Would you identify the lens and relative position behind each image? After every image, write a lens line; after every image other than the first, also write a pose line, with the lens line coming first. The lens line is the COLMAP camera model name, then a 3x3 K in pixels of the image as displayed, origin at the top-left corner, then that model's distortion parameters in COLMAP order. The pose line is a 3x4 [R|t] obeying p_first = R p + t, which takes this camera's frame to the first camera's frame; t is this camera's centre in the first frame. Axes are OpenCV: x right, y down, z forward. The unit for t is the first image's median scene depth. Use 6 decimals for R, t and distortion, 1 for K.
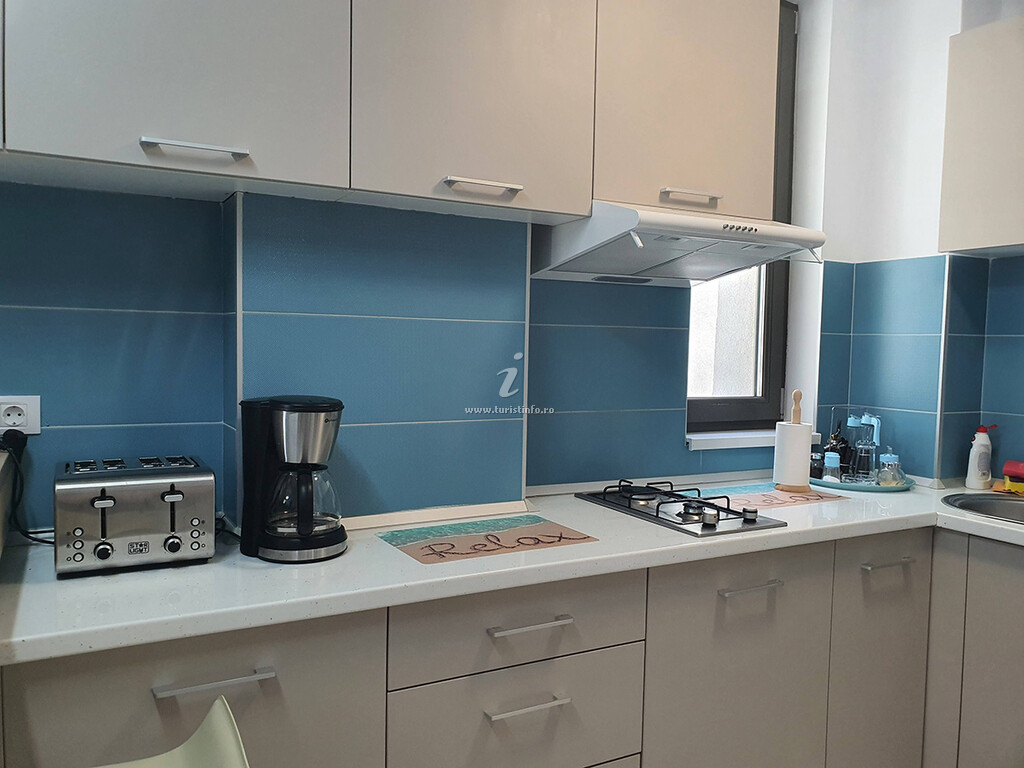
lens RADIAL K [[783.3, 0, 511.2], [0, 783.3, 397.8], [0, 0, 1]] dist [0.105457, -0.226839]
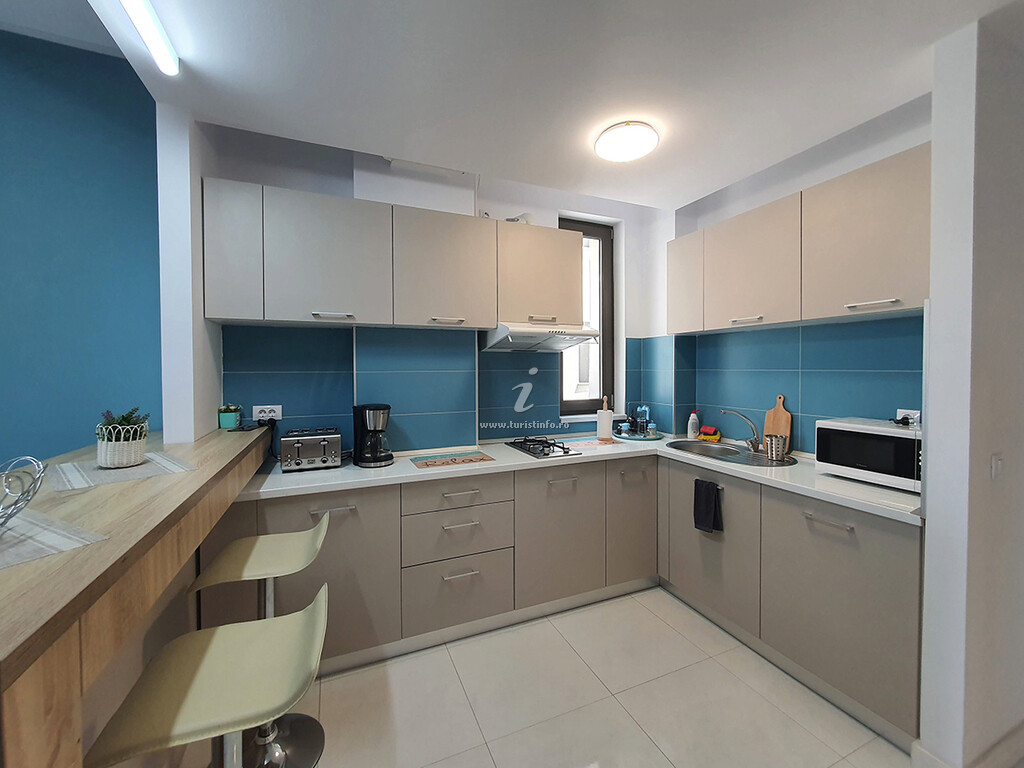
lens RADIAL K [[407.0, 0, 514.9], [0, 407.0, 379.0], [0, 0, 1]] dist [-0.001850, 0.000091]
pose [[0.997280, -0.021152, -0.070612, 0.248219], [0.017832, 0.998720, -0.047334, -0.010962], [0.071523, 0.045946, 0.996380, -0.263753]]
